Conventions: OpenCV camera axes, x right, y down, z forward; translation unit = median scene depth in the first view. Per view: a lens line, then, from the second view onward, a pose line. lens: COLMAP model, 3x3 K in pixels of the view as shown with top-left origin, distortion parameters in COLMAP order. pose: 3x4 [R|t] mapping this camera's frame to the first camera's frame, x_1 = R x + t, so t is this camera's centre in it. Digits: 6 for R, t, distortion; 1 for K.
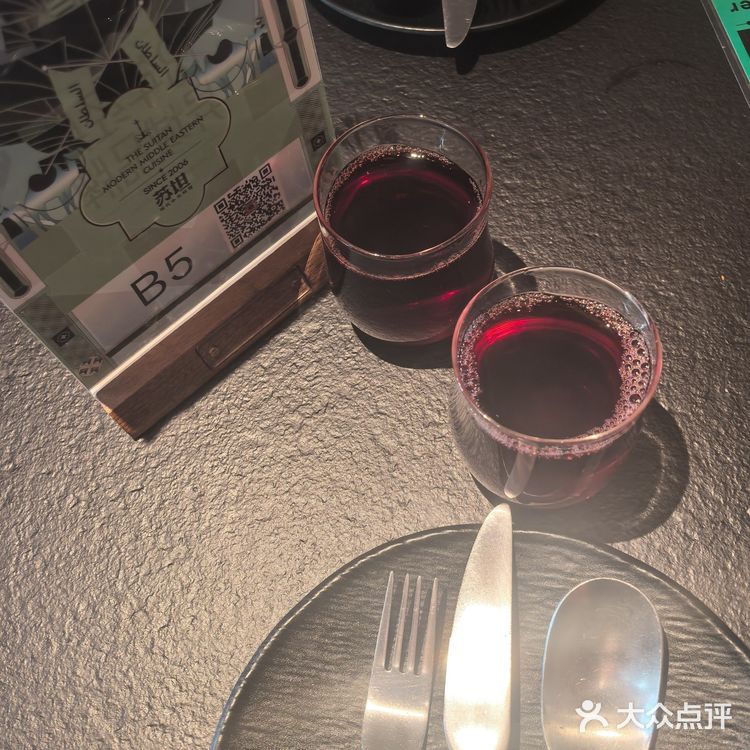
lens RADIAL K [[791.9, 0, 375.0], [0, 791.9, 375.0], [0, 0, 1]] dist [0.063423, -0.381120]
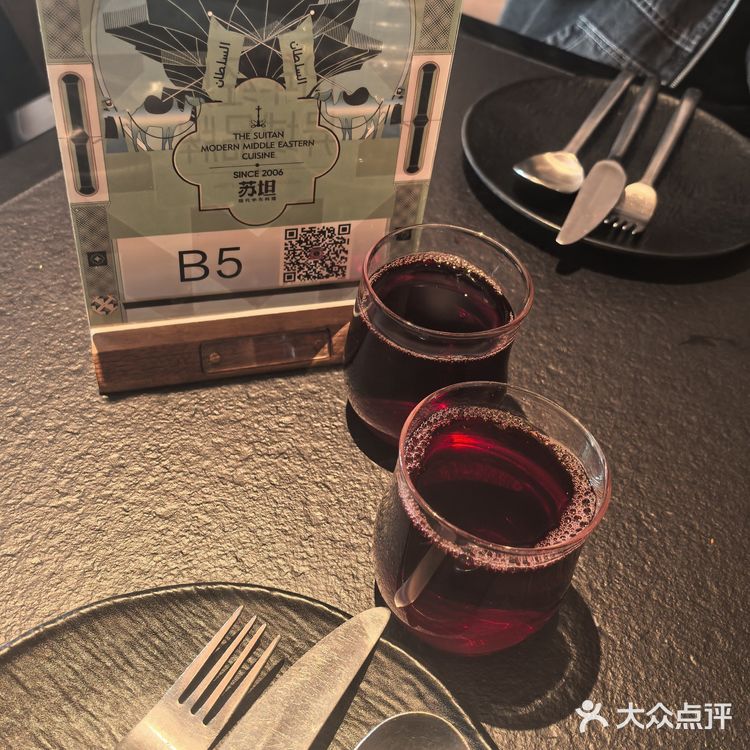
lens RADIAL K [[791.9, 0, 375.0], [0, 791.9, 375.0], [0, 0, 1]] dist [0.063423, -0.381120]
pose [[0.874281, 0.461512, -0.150465, 0.151159], [-0.485420, 0.831552, -0.269980, 0.177044], [0.000520, 0.309077, 0.951037, 0.045437]]
